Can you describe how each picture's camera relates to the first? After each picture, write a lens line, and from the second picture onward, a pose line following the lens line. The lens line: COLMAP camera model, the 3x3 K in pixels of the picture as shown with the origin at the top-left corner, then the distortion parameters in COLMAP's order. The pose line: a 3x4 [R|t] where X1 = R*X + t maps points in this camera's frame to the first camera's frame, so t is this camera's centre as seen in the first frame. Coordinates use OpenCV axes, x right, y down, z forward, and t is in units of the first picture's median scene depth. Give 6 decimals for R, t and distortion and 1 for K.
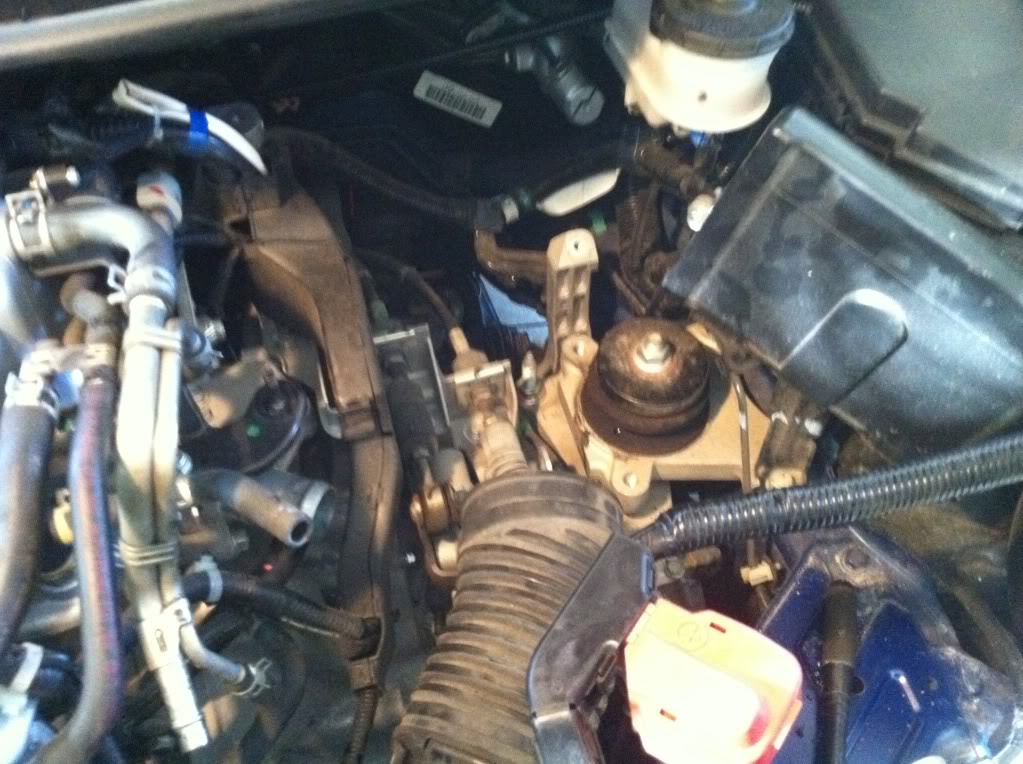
lens RADIAL K [[894.4, 0, 501.6], [0, 894.4, 403.1], [0, 0, 1]] dist [0.012644, -0.135440]
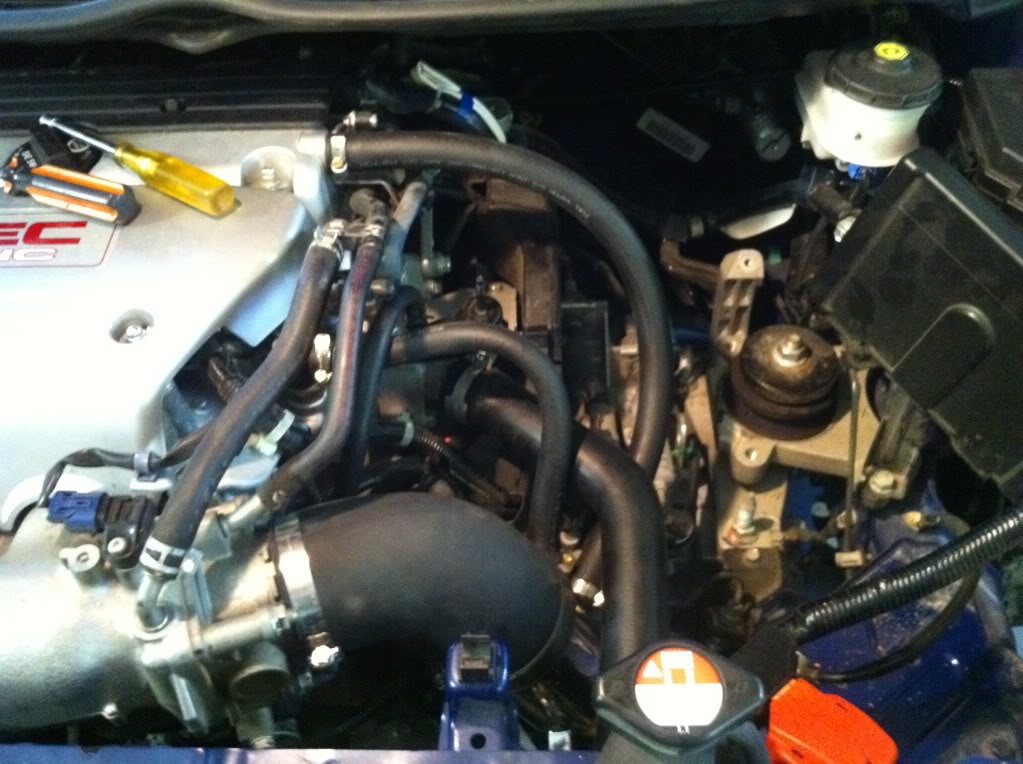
lens RADIAL K [[894.4, 0, 517.5], [0, 894.4, 380.7], [0, 0, 1]] dist [0.012644, -0.135440]
pose [[0.963827, 0.188767, -0.188159, 0.051377], [-0.204918, 0.976253, -0.070269, 0.136311], [0.170426, 0.106285, 0.979622, -0.203576]]
